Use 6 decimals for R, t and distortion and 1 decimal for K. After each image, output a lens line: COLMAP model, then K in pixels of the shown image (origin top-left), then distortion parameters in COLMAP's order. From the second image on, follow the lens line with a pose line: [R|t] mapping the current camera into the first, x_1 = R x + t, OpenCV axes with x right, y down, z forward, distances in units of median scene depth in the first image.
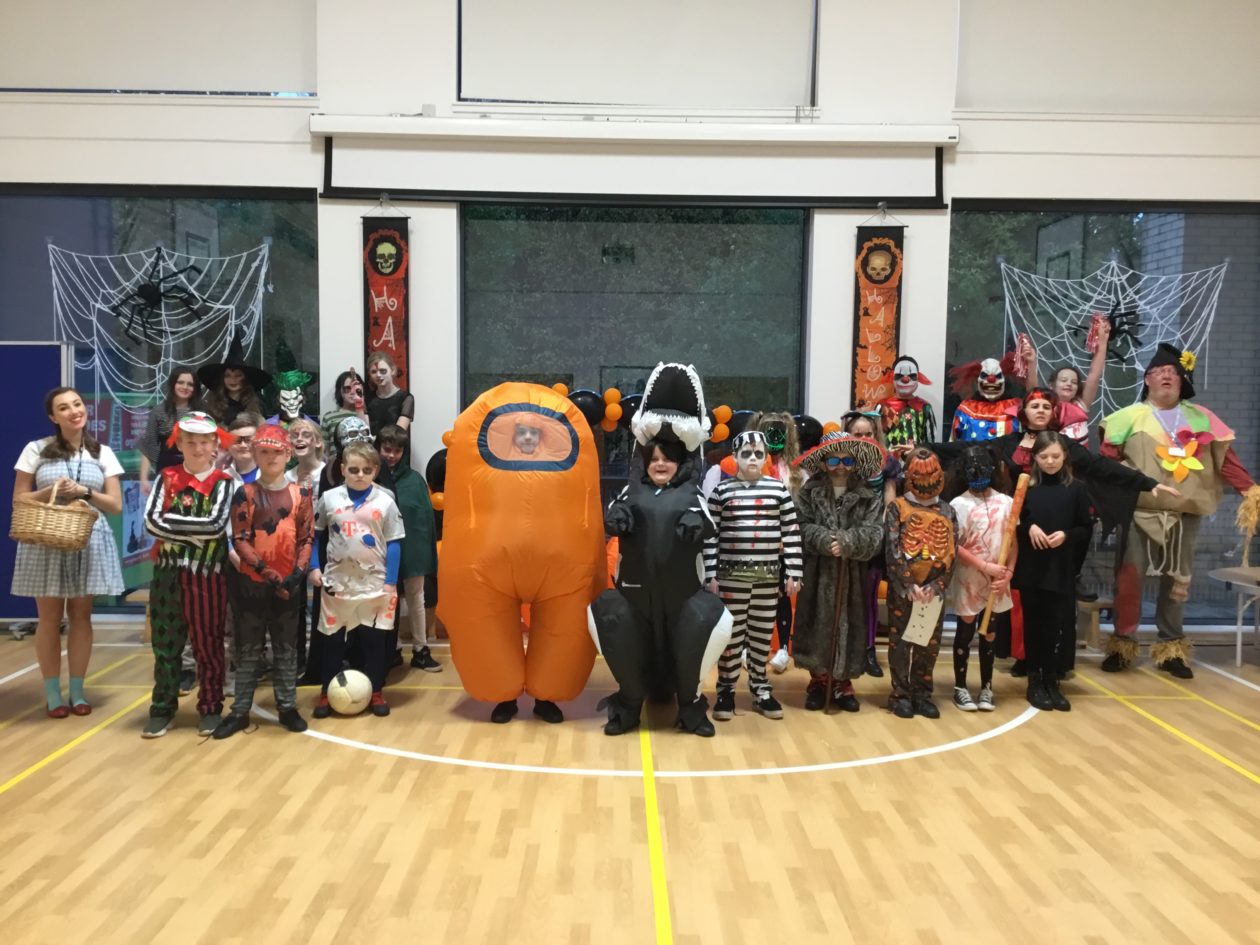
lens RADIAL K [[1136.8, 0, 626.1], [0, 1136.8, 462.9], [0, 0, 1]] dist [0.131775, -0.228976]
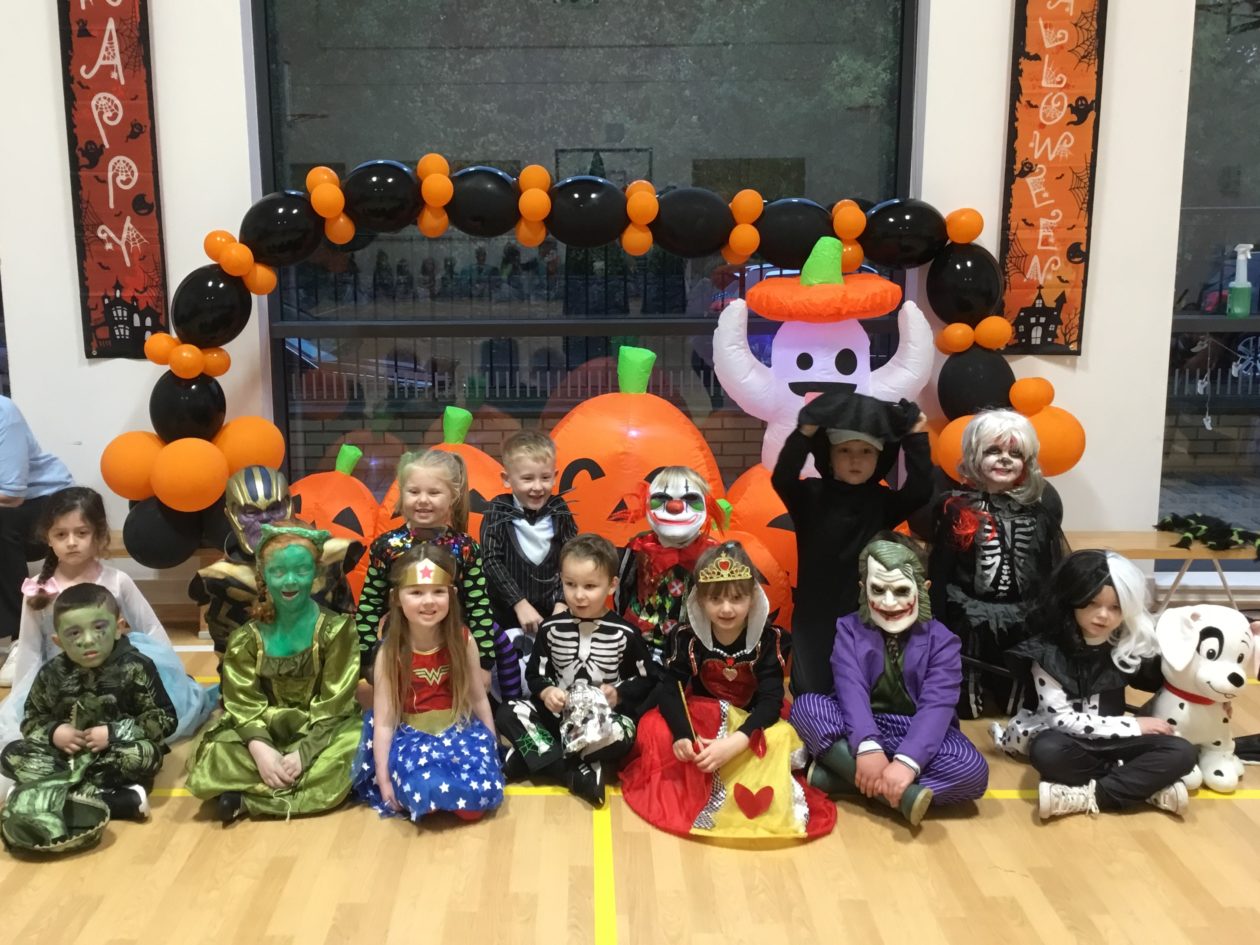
lens RADIAL K [[1280.4, 0, 570.2], [0, 1280.4, 408.5], [0, 0, 1]] dist [0.158520, -0.350427]
pose [[0.999565, -0.017275, -0.023889, 0.011744], [0.019729, 0.994102, 0.106636, -0.011440], [0.021906, -0.107061, 0.994011, 0.400963]]
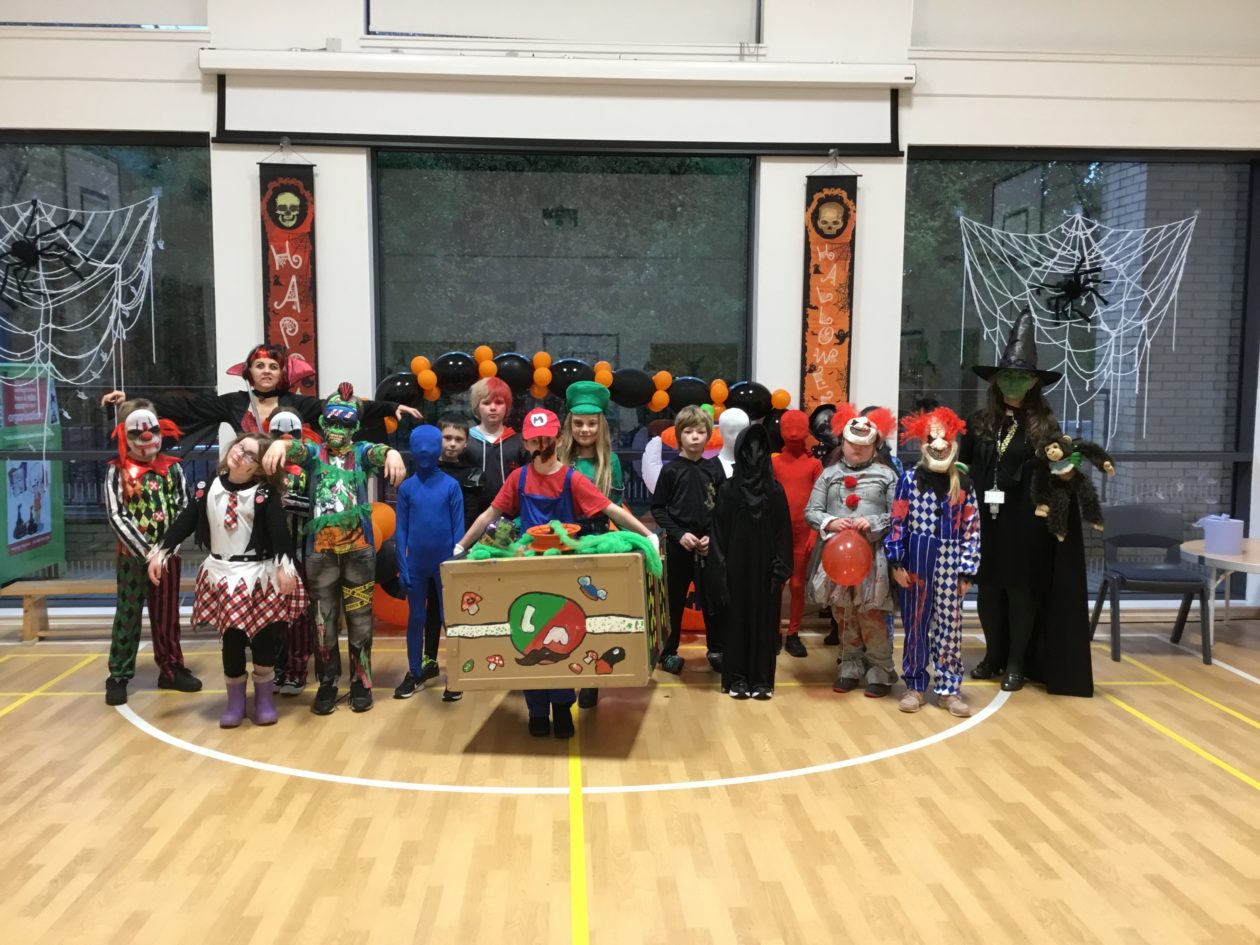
lens RADIAL K [[1140.4, 0, 627.9], [0, 1140.4, 464.9], [0, 0, 1]] dist [0.122528, -0.219024]
pose [[0.998988, -0.011138, 0.043577, 0.015118], [0.009875, 0.999528, 0.029084, -0.002626], [-0.043880, -0.028624, 0.998627, 0.077893]]
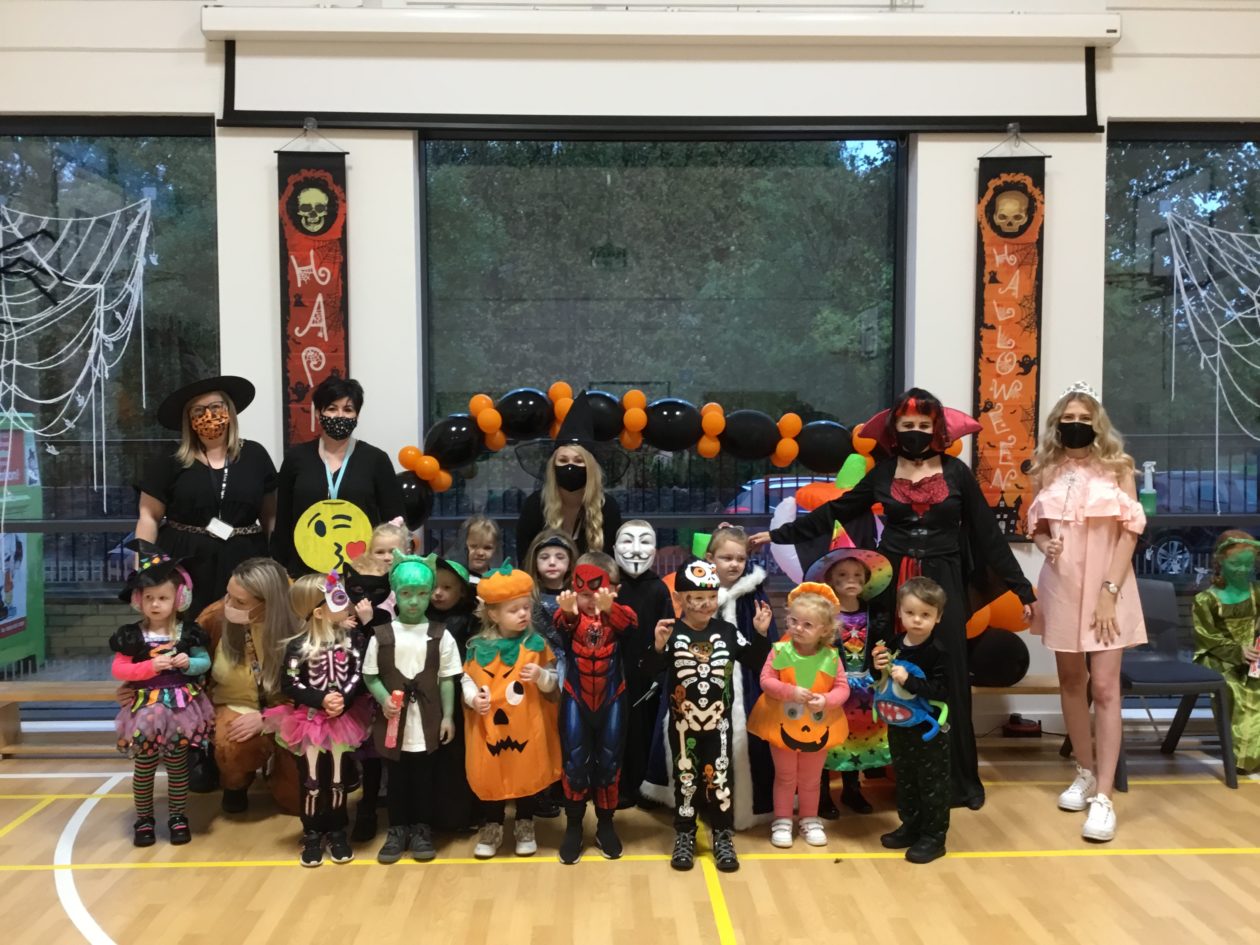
lens RADIAL K [[1140.4, 0, 627.9], [0, 1140.4, 464.9], [0, 0, 1]] dist [0.122528, -0.219024]
pose [[0.999678, -0.016536, 0.019254, -0.032683], [0.016867, 0.999711, -0.017144, -0.007427], [-0.018965, 0.017463, 0.999668, 0.291512]]
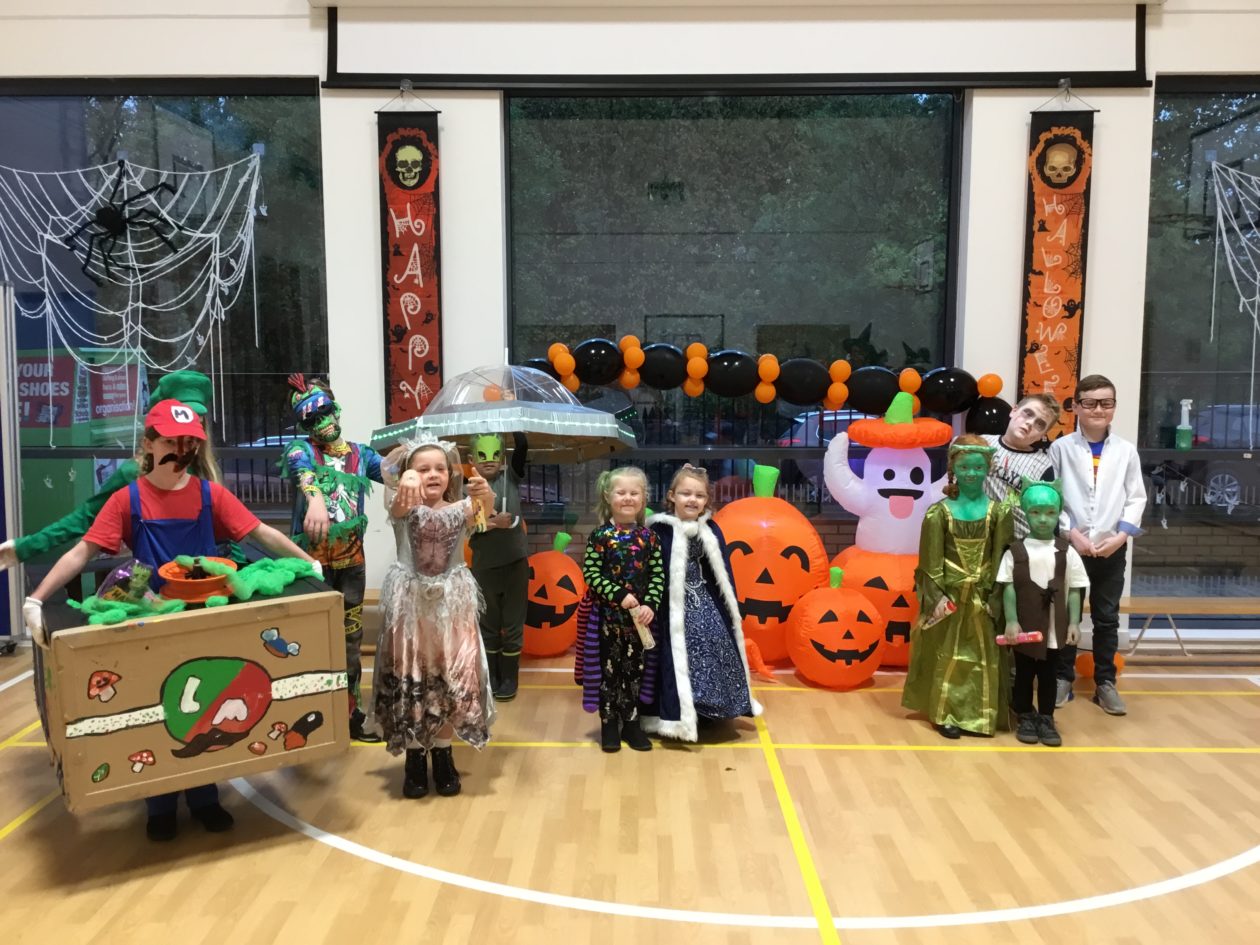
lens RADIAL K [[1140.4, 0, 627.9], [0, 1140.4, 464.9], [0, 0, 1]] dist [0.122528, -0.219024]
pose [[0.999650, -0.010566, -0.024236, -0.046670], [0.011592, 0.999024, 0.042618, -0.010392], [0.023762, -0.042884, 0.998797, 0.225186]]
